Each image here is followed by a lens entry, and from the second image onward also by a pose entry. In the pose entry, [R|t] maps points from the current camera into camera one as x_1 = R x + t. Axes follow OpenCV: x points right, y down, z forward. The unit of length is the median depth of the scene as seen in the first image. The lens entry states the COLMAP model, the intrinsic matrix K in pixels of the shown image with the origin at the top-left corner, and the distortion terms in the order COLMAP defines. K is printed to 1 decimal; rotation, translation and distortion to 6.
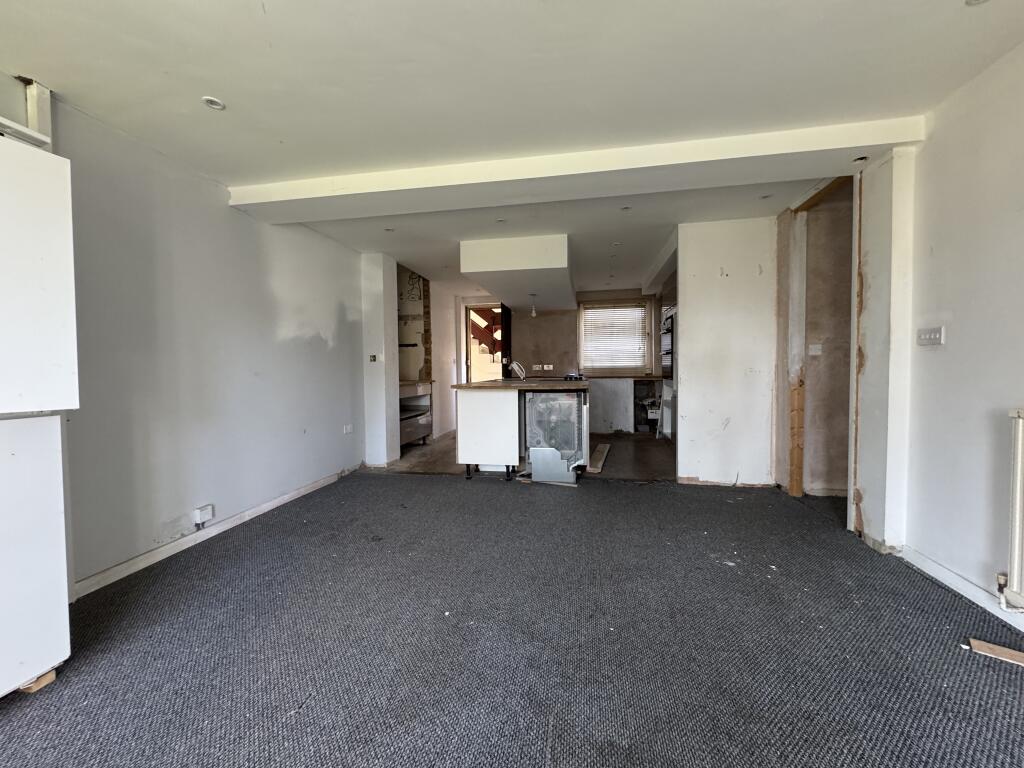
lens RADIAL K [[411.8, 0, 511.0], [0, 411.8, 383.5], [0, 0, 1]] dist [0.001872, 0.000062]
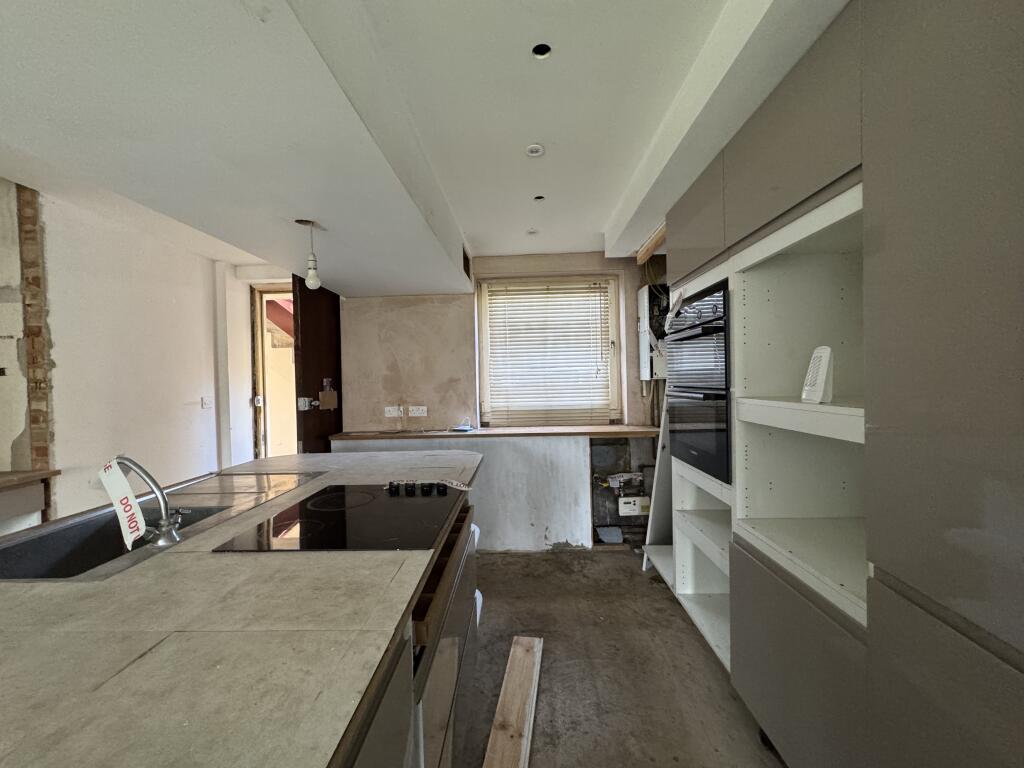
lens RADIAL K [[411.8, 0, 512.7], [0, 411.8, 383.9], [0, 0, 1]] dist [0.001872, 0.000062]
pose [[0.987249, -0.013976, 0.158571, 0.131314], [0.018344, 0.999491, -0.026115, -0.059664], [-0.158125, 0.028690, 0.987002, 0.528901]]
